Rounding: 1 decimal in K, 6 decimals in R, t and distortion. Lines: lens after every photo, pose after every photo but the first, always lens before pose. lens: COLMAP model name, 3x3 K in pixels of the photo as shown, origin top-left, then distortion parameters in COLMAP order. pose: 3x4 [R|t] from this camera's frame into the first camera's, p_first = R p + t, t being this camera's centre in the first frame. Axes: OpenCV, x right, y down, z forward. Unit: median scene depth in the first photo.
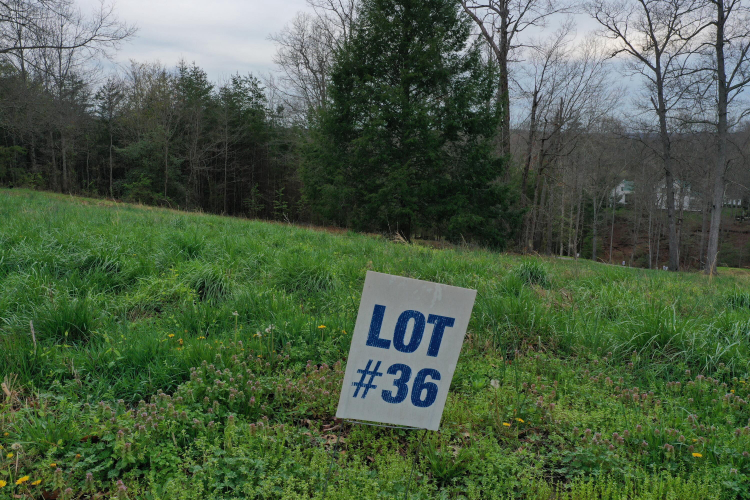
lens RADIAL K [[590.4, 0, 375.0], [0, 590.4, 250.0], [0, 0, 1]] dist [-0.004578, 0.005677]
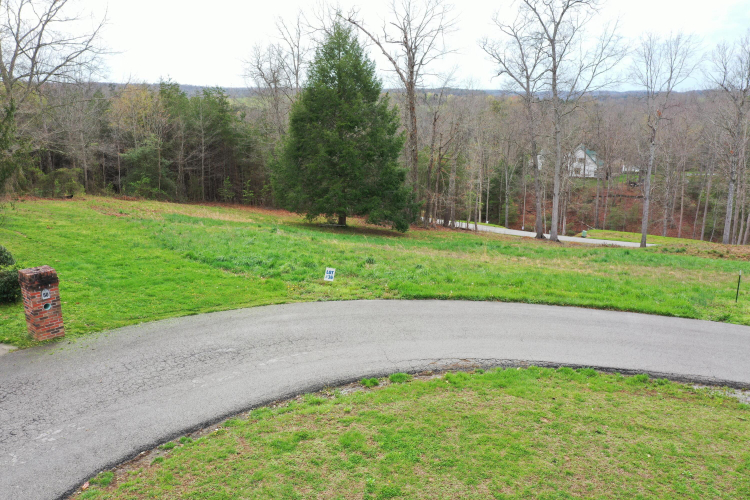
lens RADIAL K [[590.4, 0, 375.0], [0, 590.4, 250.0], [0, 0, 1]] dist [-0.004578, 0.005677]
pose [[0.995501, -0.027355, 0.090713, -0.003508], [0.021405, 0.997595, 0.065928, -0.035479], [-0.092298, -0.063690, 0.993692, -0.358106]]
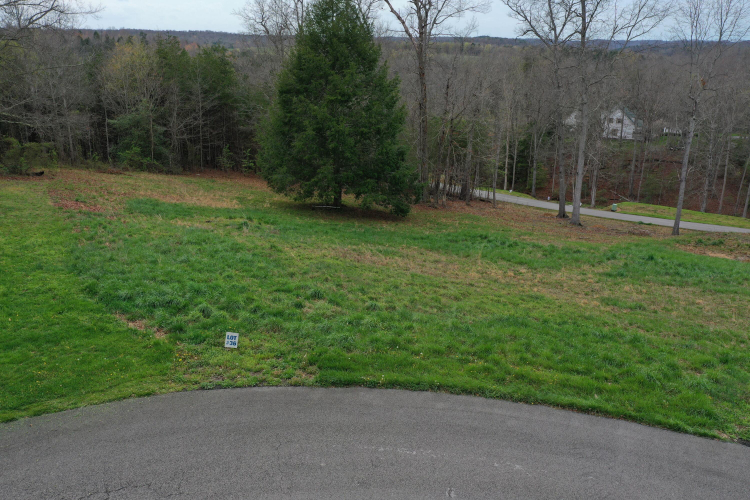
lens RADIAL K [[586.8, 0, 375.0], [0, 586.8, 250.0], [0, 0, 1]] dist [0.003870, -0.004550]
pose [[0.999353, -0.010516, 0.034381, 0.064909], [0.005388, 0.989275, 0.145968, -0.082757], [-0.035548, -0.145688, 0.988692, -0.258430]]
